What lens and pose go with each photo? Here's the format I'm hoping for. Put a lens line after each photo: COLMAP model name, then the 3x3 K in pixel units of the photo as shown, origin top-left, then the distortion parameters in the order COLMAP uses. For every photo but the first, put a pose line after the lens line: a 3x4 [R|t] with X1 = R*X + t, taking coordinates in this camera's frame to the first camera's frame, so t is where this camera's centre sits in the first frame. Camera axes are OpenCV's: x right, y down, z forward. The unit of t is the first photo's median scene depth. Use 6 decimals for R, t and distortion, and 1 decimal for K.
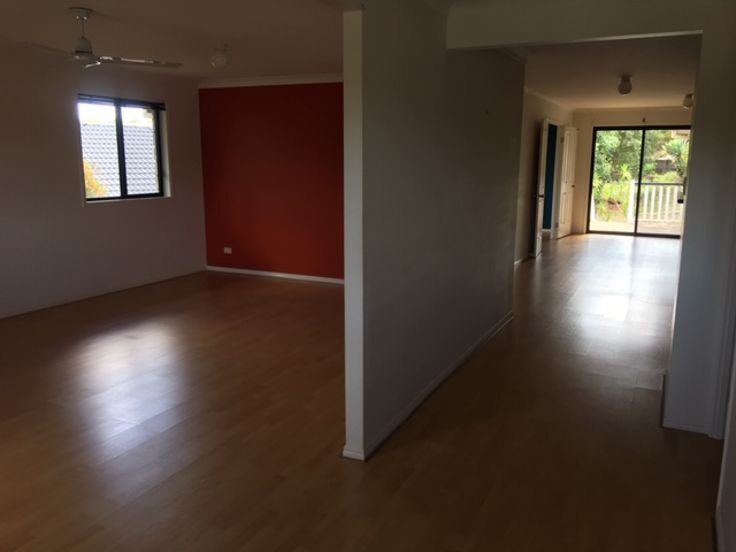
lens RADIAL K [[623.3, 0, 368.0], [0, 623.3, 276.0], [0, 0, 1]] dist [0.131258, -0.233359]
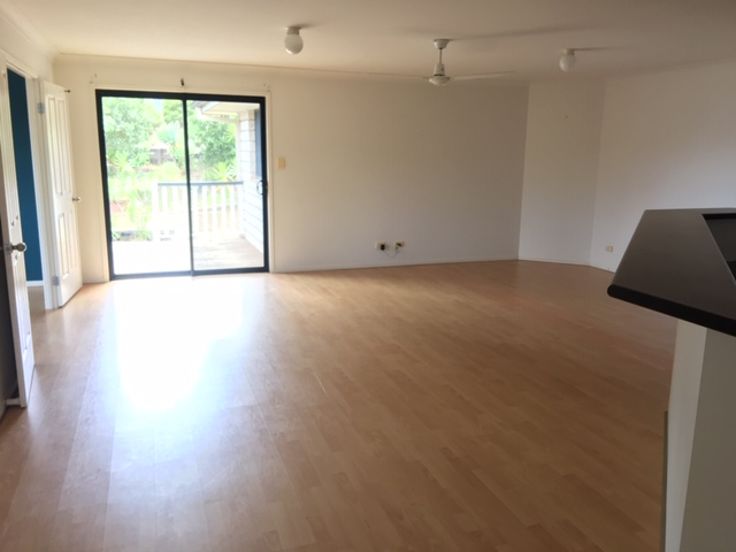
lens RADIAL K [[623.3, 0, 368.0], [0, 623.3, 276.0], [0, 0, 1]] dist [0.131258, -0.233359]
pose [[0.710508, -0.138412, 0.689943, 0.122505], [0.125119, 0.989691, 0.069696, -0.084246], [-0.692477, 0.036805, 0.720501, 0.443914]]
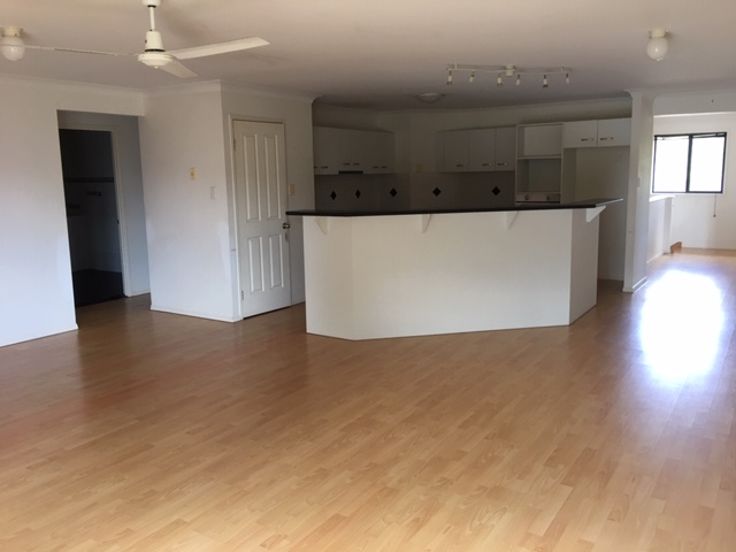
lens RADIAL K [[623.3, 0, 368.0], [0, 623.3, 276.0], [0, 0, 1]] dist [0.131258, -0.233359]
pose [[-0.992012, -0.008579, 0.125855, 0.745383], [0.035216, 0.939185, 0.341602, -0.353029], [-0.121132, 0.343305, -0.931380, 1.878247]]
